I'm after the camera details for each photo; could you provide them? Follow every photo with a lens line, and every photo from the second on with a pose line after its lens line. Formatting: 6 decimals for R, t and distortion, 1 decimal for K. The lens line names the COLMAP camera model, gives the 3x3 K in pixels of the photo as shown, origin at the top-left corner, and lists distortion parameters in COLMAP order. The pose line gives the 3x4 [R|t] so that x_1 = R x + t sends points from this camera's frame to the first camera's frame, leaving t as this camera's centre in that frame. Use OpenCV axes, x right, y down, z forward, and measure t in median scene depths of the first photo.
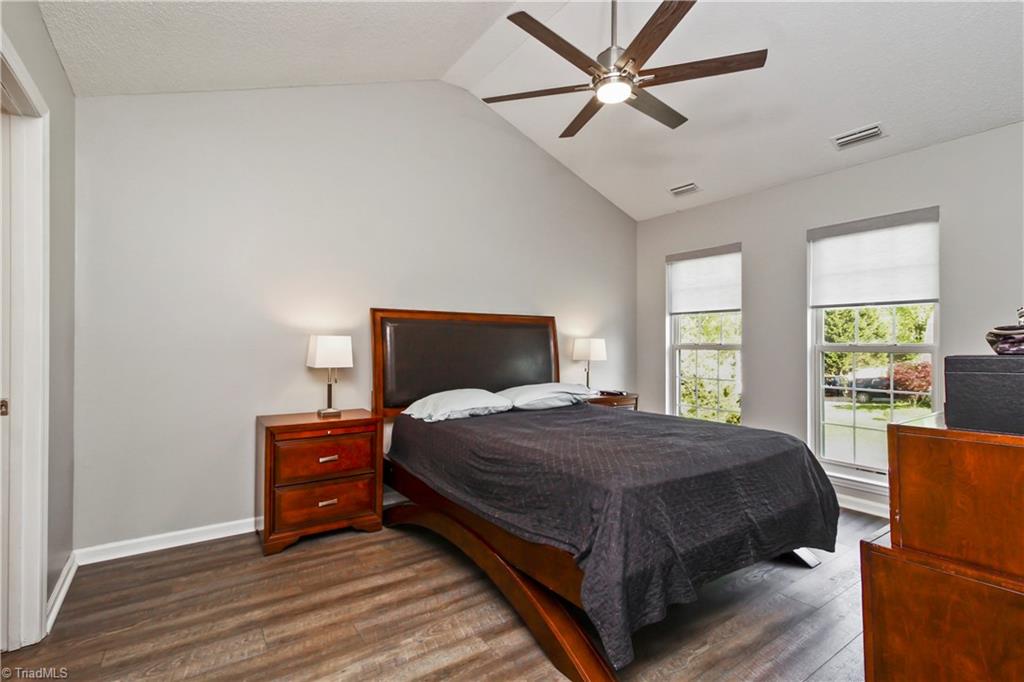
lens RADIAL K [[482.7, 0, 512.0], [0, 482.7, 341.0], [0, 0, 1]] dist [-0.001019, -0.000028]
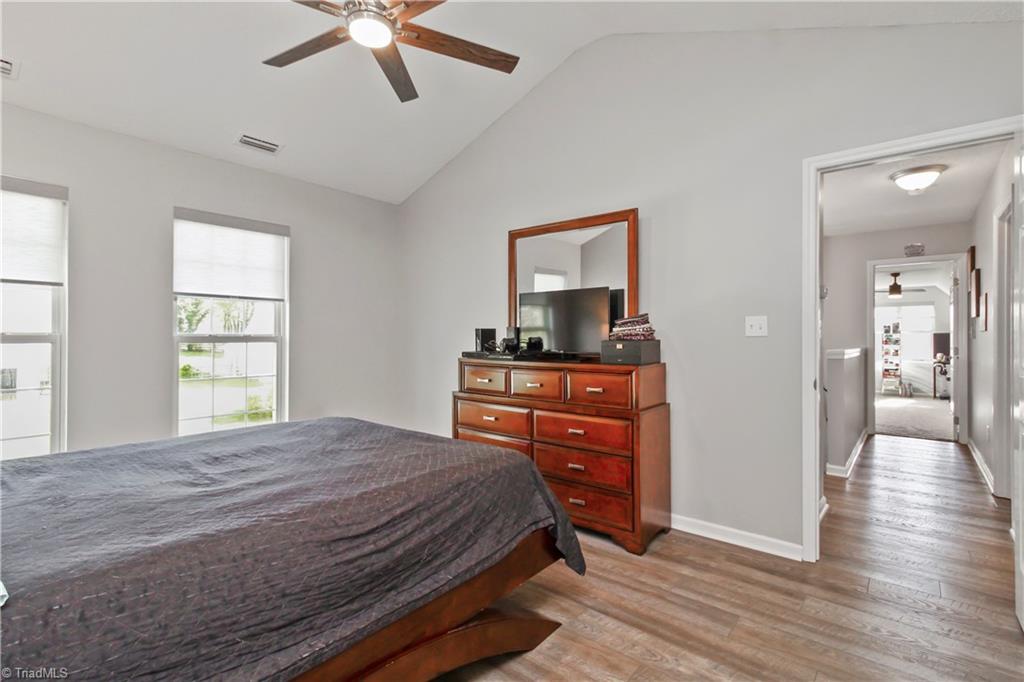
lens RADIAL K [[490.4, 0, 512.0], [0, 490.4, 341.0], [0, 0, 1]] dist [0.035223, 0.000052]
pose [[-0.262498, -0.015045, 0.964815, -0.695262], [-0.009457, 0.999871, 0.013018, 0.000218], [-0.964886, -0.005707, -0.262606, 1.008818]]
